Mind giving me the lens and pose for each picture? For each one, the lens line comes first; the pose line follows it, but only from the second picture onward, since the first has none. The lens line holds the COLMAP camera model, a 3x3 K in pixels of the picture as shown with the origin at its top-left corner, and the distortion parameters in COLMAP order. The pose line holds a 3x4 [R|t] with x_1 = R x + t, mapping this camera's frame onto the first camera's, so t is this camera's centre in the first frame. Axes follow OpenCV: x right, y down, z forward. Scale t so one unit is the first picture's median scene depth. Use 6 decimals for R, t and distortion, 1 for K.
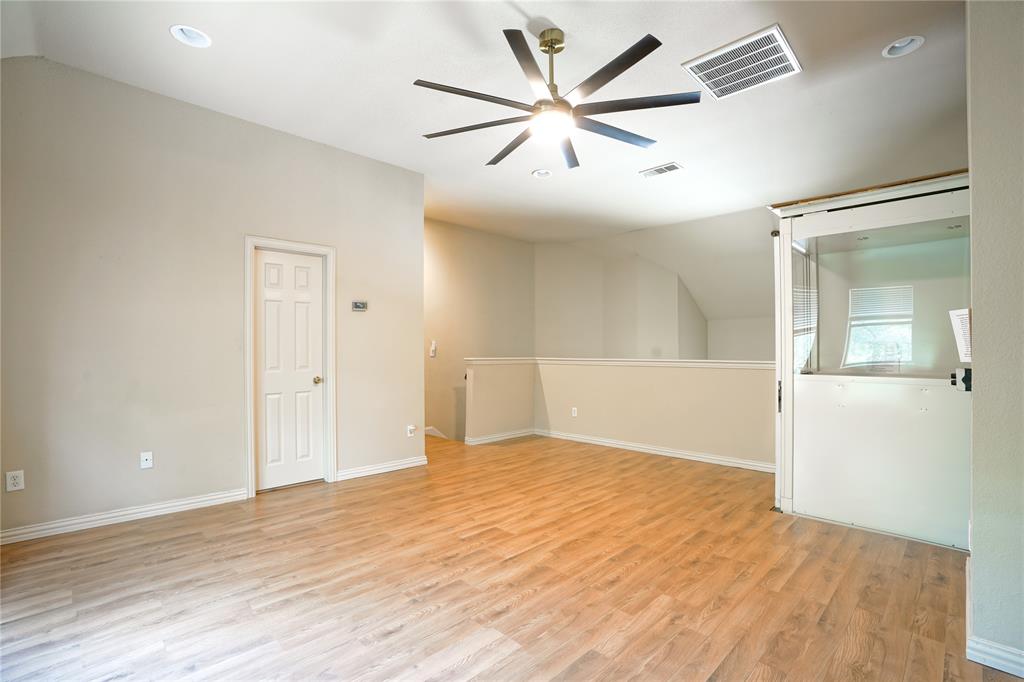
lens RADIAL K [[462.2, 0, 524.3], [0, 462.2, 355.2], [0, 0, 1]] dist [-0.003393, -0.000011]
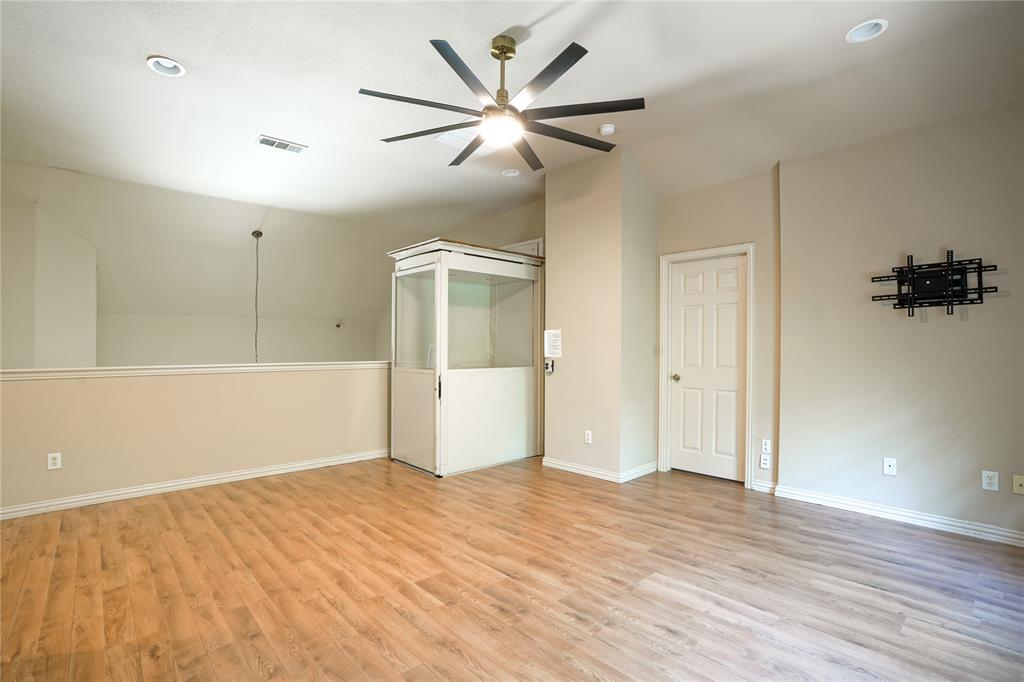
lens RADIAL K [[462.2, 0, 524.3], [0, 462.2, 355.2], [0, 0, 1]] dist [-0.003393, -0.000011]
pose [[0.033916, 0.006151, 0.999406, -0.835173], [-0.004111, 0.999973, -0.006015, 0.003691], [-0.999416, -0.003905, 0.033940, 0.817931]]
